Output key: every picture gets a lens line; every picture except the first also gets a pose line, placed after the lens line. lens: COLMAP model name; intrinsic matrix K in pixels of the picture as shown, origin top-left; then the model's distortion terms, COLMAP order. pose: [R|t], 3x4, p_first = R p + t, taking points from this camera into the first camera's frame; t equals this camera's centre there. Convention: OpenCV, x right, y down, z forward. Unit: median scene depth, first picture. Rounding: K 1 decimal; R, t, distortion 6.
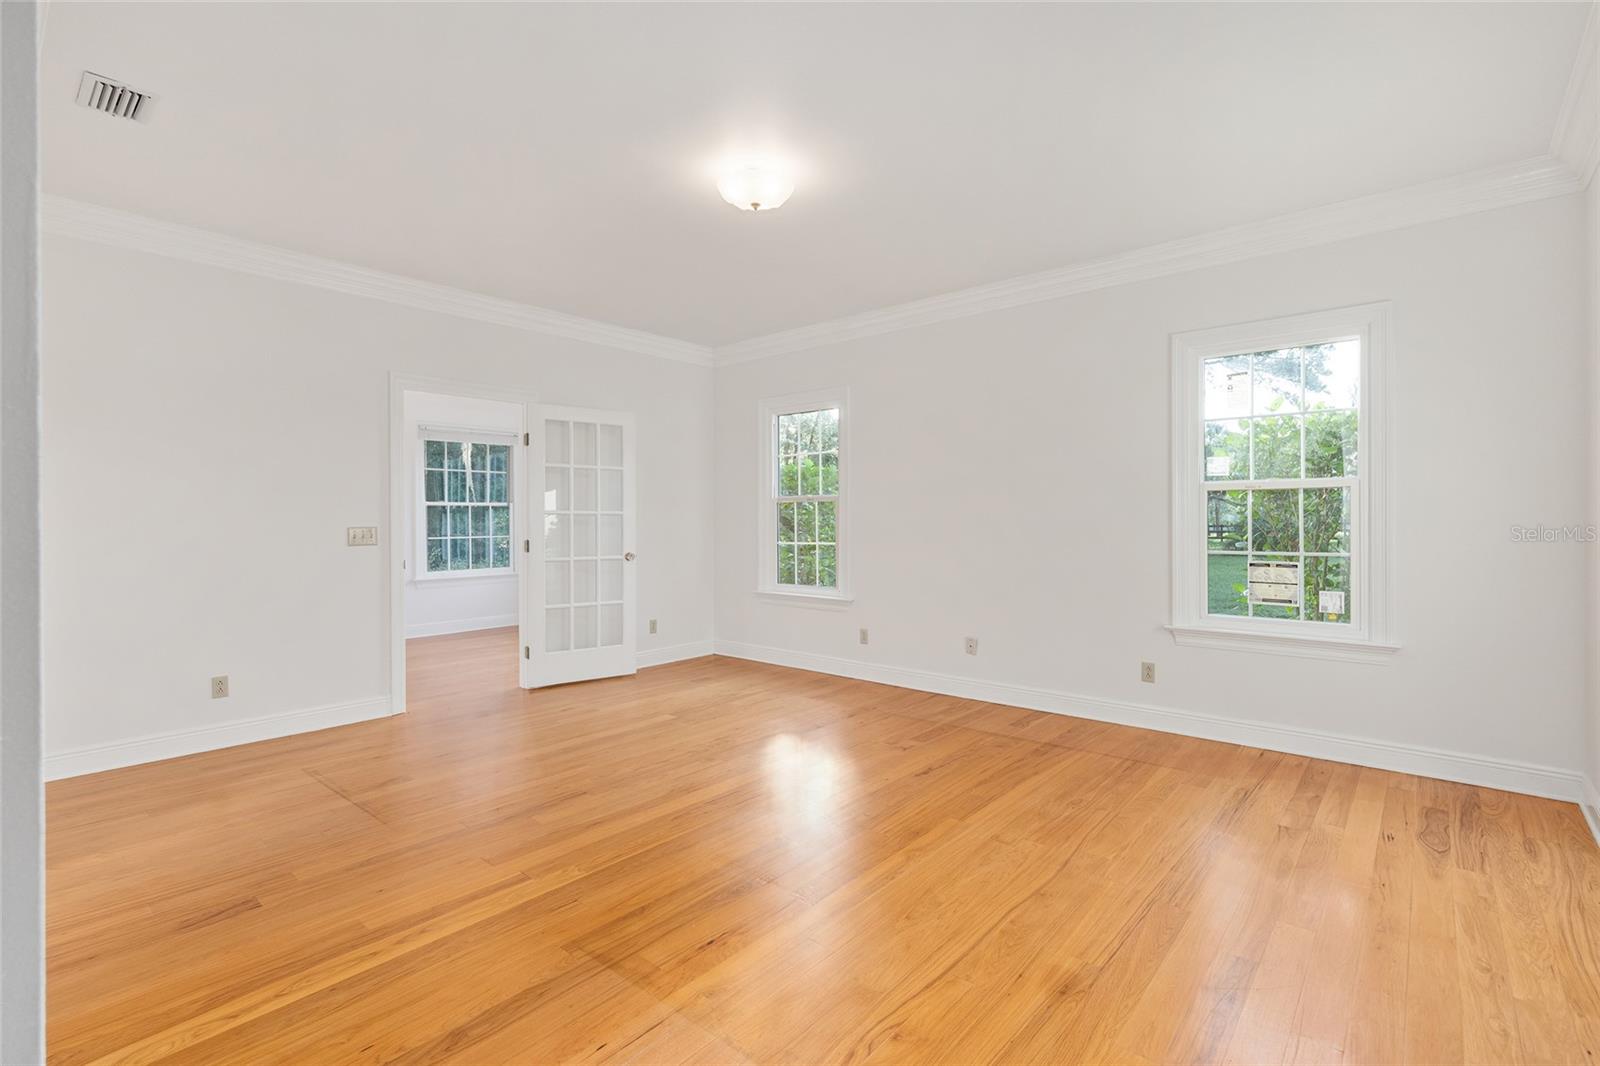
lens RADIAL K [[725.3, 0, 806.1], [0, 725.3, 521.6], [0, 0, 1]] dist [-0.004574, 0.000001]
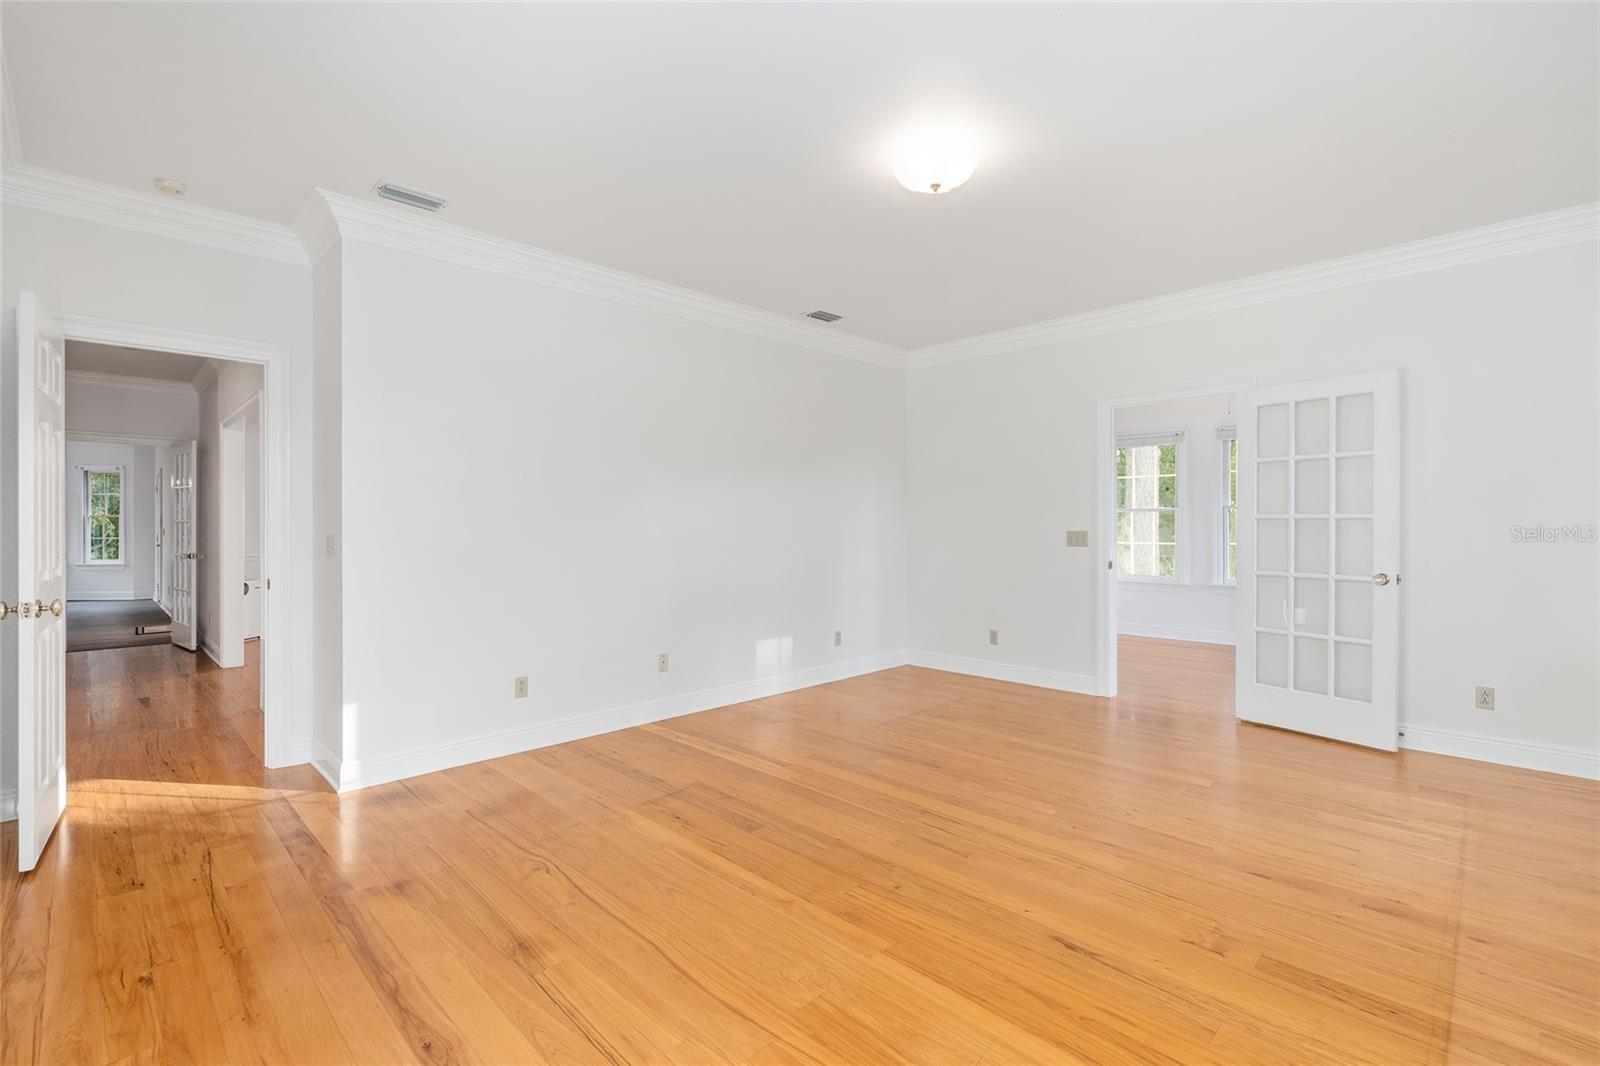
lens RADIAL K [[725.3, 0, 811.6], [0, 725.3, 522.6], [0, 0, 1]] dist [-0.004574, 0.000001]
pose [[-0.071638, 0.002536, -0.997427, 0.932980], [-0.003157, 0.999991, 0.002769, -0.011479], [0.997426, 0.003347, -0.071630, 0.983186]]
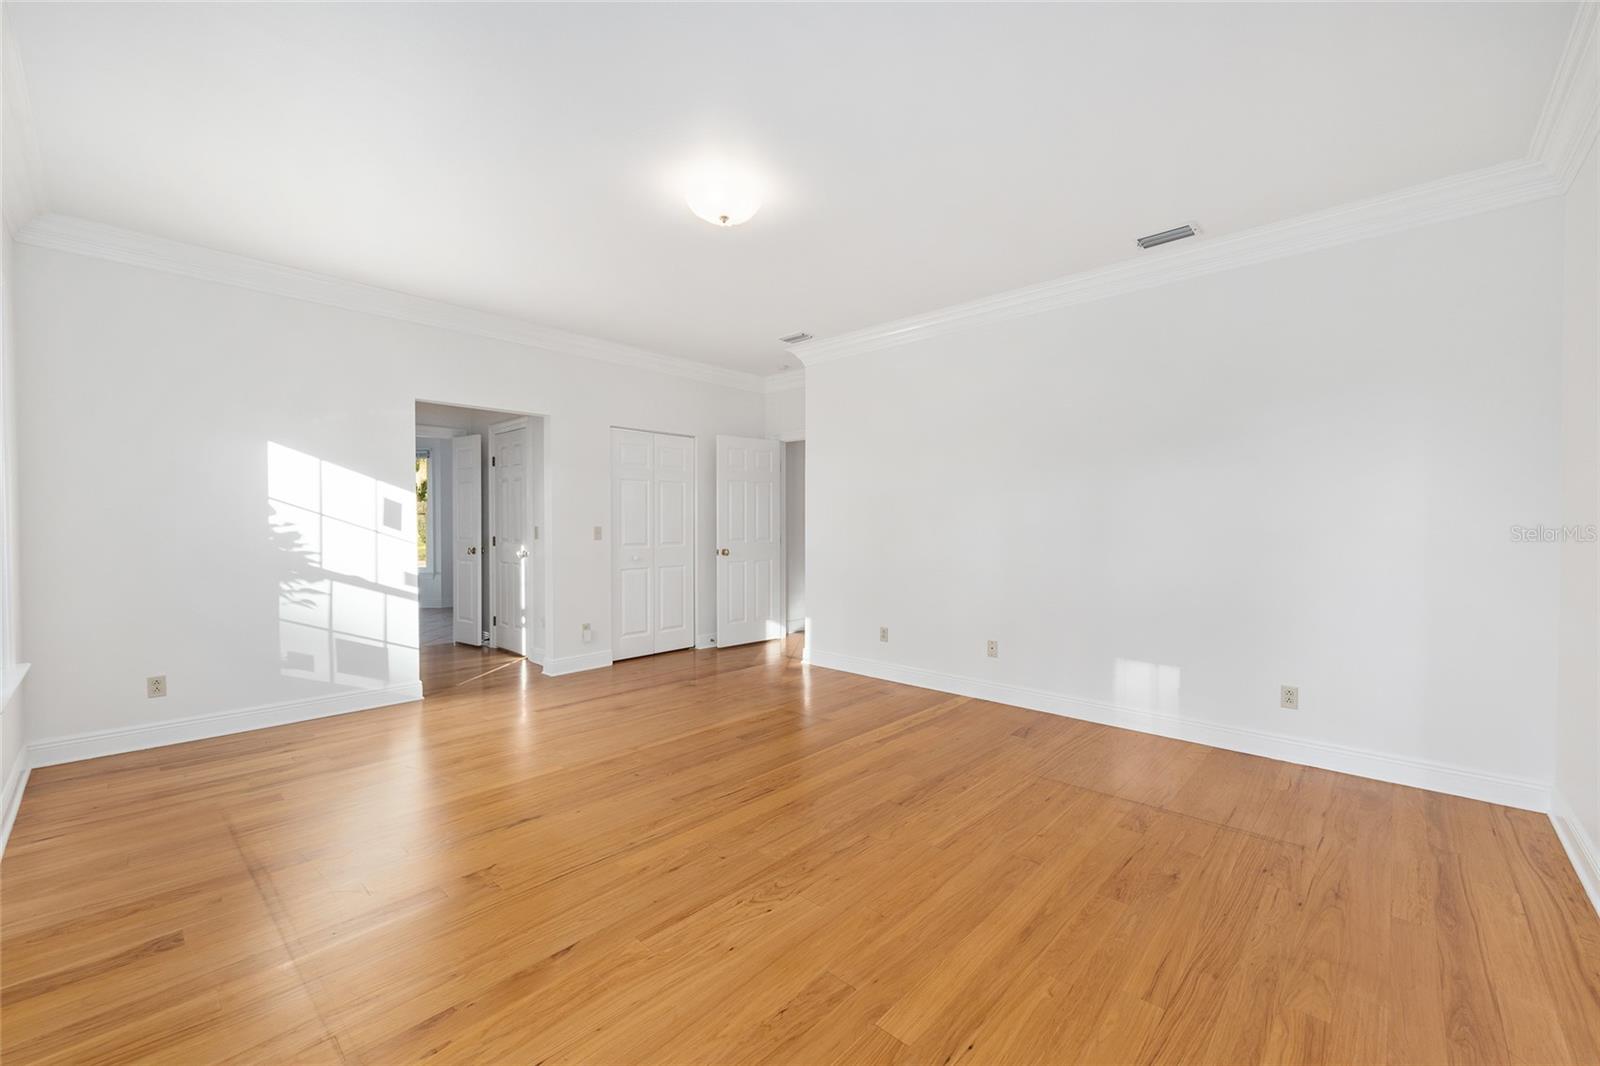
lens RADIAL K [[641.9, 0, 804.0], [0, 641.9, 534.2], [0, 0, 1]] dist [-0.002455, 0.000067]
pose [[-0.999260, 0.004053, 0.038252, -0.235183], [0.005032, 0.999661, 0.025527, -0.011736], [-0.038136, 0.025700, -0.998942, 2.069918]]
